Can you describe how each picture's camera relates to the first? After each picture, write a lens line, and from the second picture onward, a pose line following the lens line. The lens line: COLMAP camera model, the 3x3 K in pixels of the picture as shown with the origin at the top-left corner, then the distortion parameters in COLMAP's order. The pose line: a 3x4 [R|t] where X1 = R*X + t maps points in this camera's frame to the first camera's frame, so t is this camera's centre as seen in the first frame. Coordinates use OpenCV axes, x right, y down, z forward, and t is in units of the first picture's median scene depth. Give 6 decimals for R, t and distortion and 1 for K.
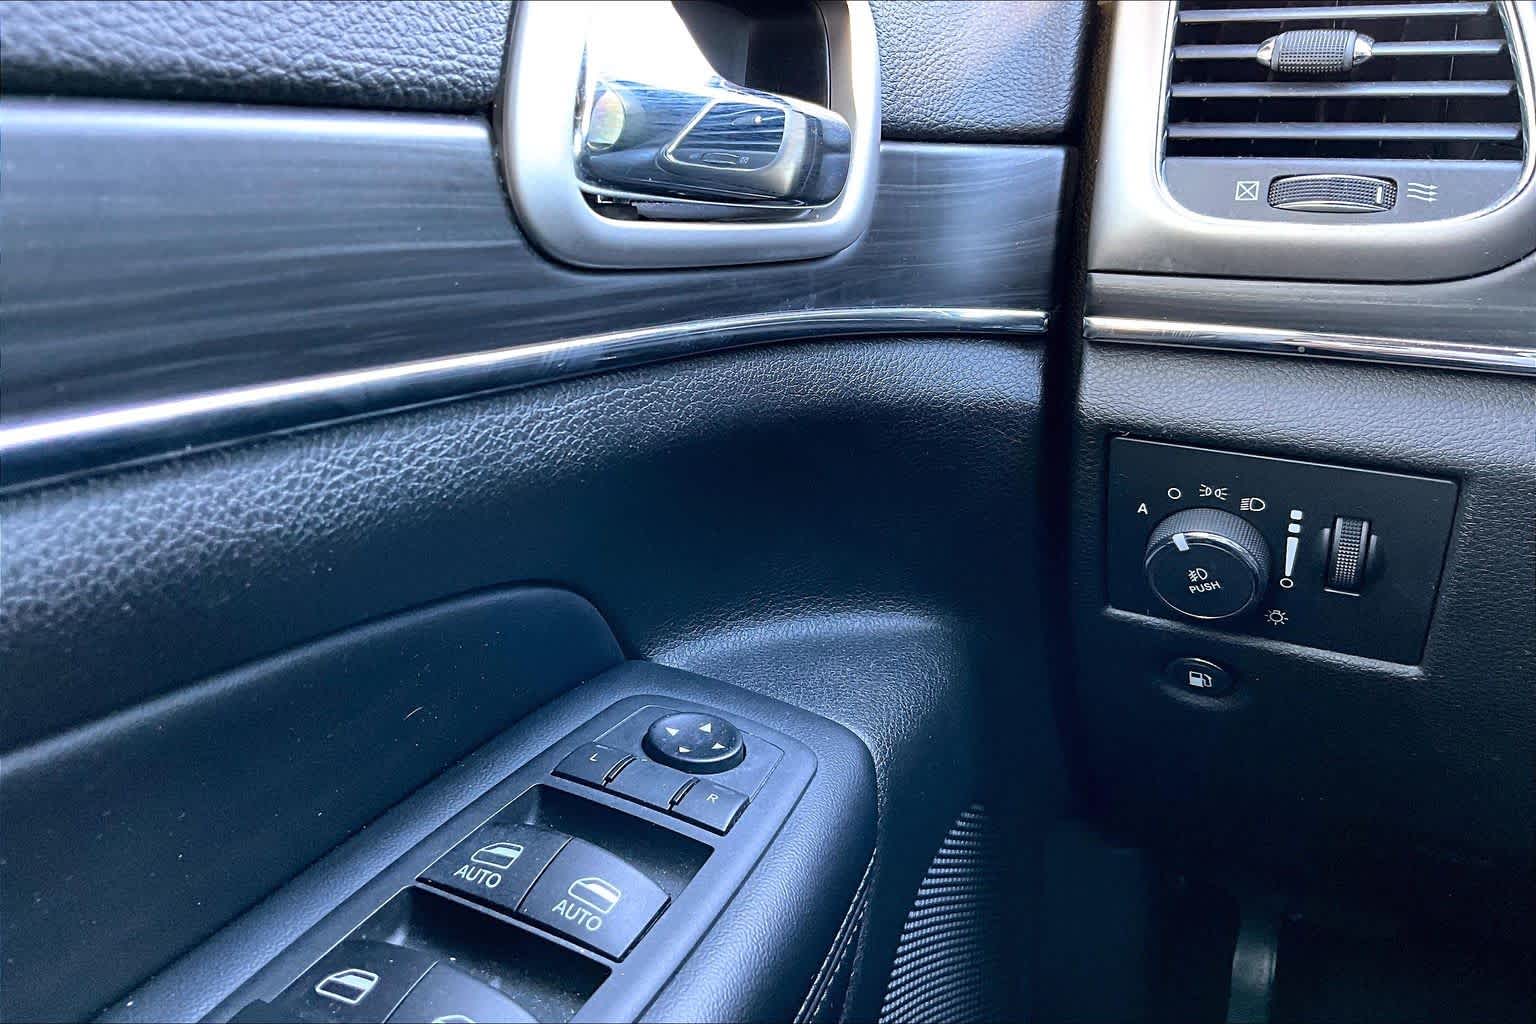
lens RADIAL K [[1230.9, 0, 739.8], [0, 1230.9, 516.2], [0, 0, 1]] dist [0.005098, 0.001428]
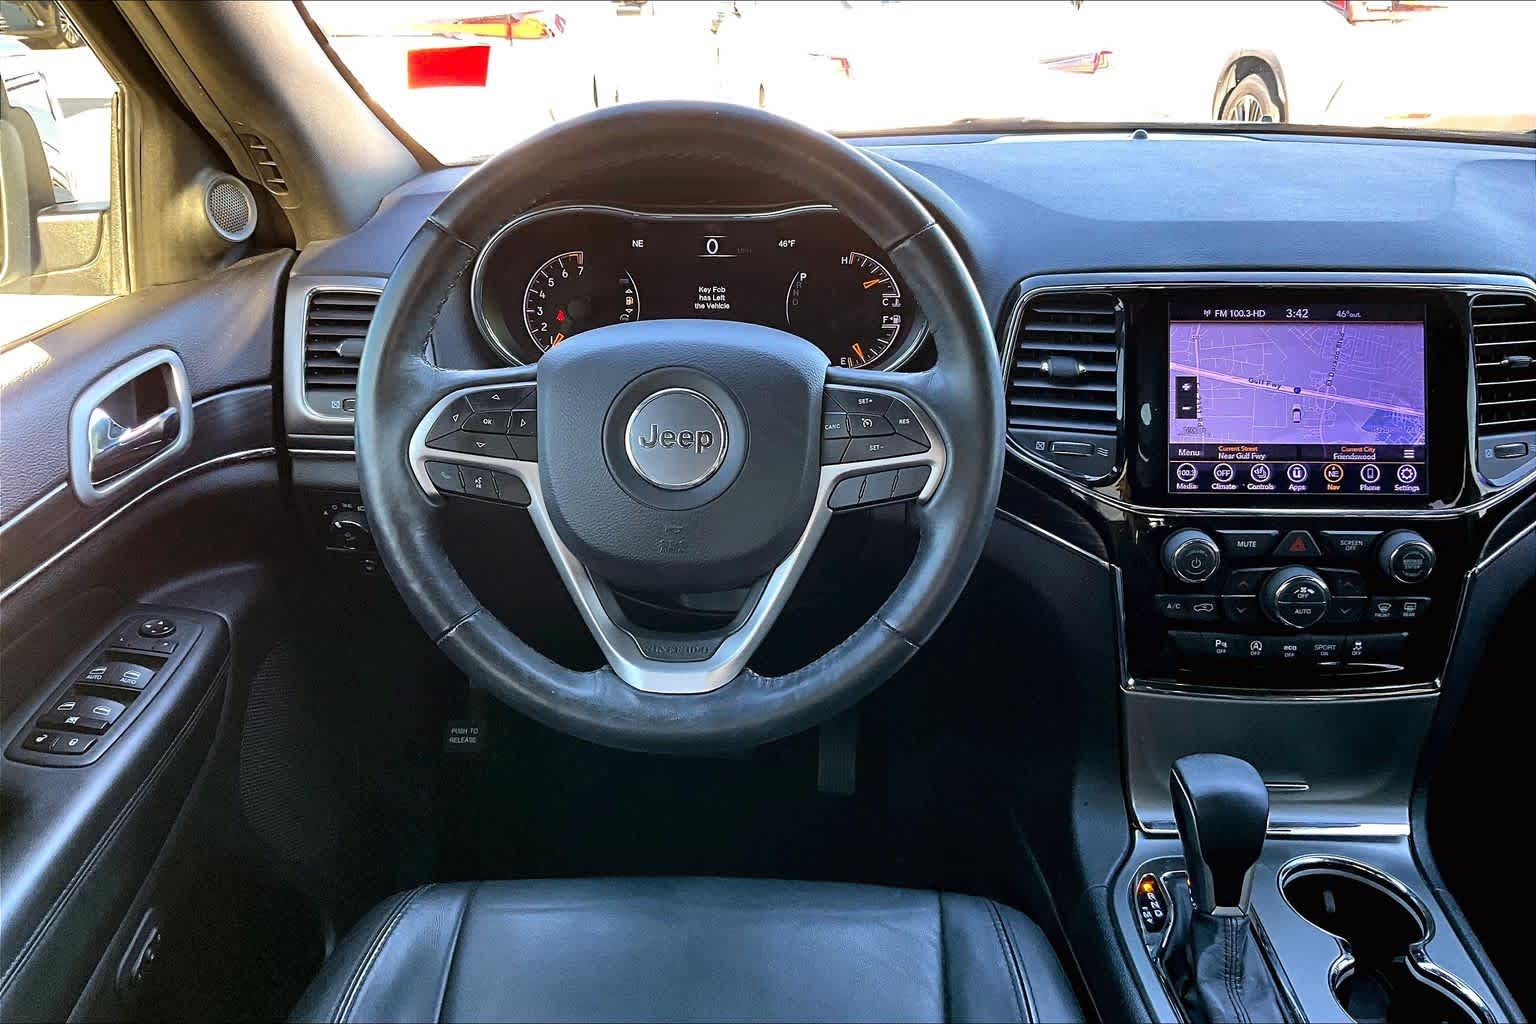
lens RADIAL K [[1230.9, 0, 739.8], [0, 1230.9, 516.2], [0, 0, 1]] dist [0.005098, 0.001428]
pose [[0.906658, -0.150710, 0.394028, 0.098978], [0.096545, 0.983348, 0.153965, -0.367573], [-0.410671, -0.101552, 0.906111, -2.038219]]
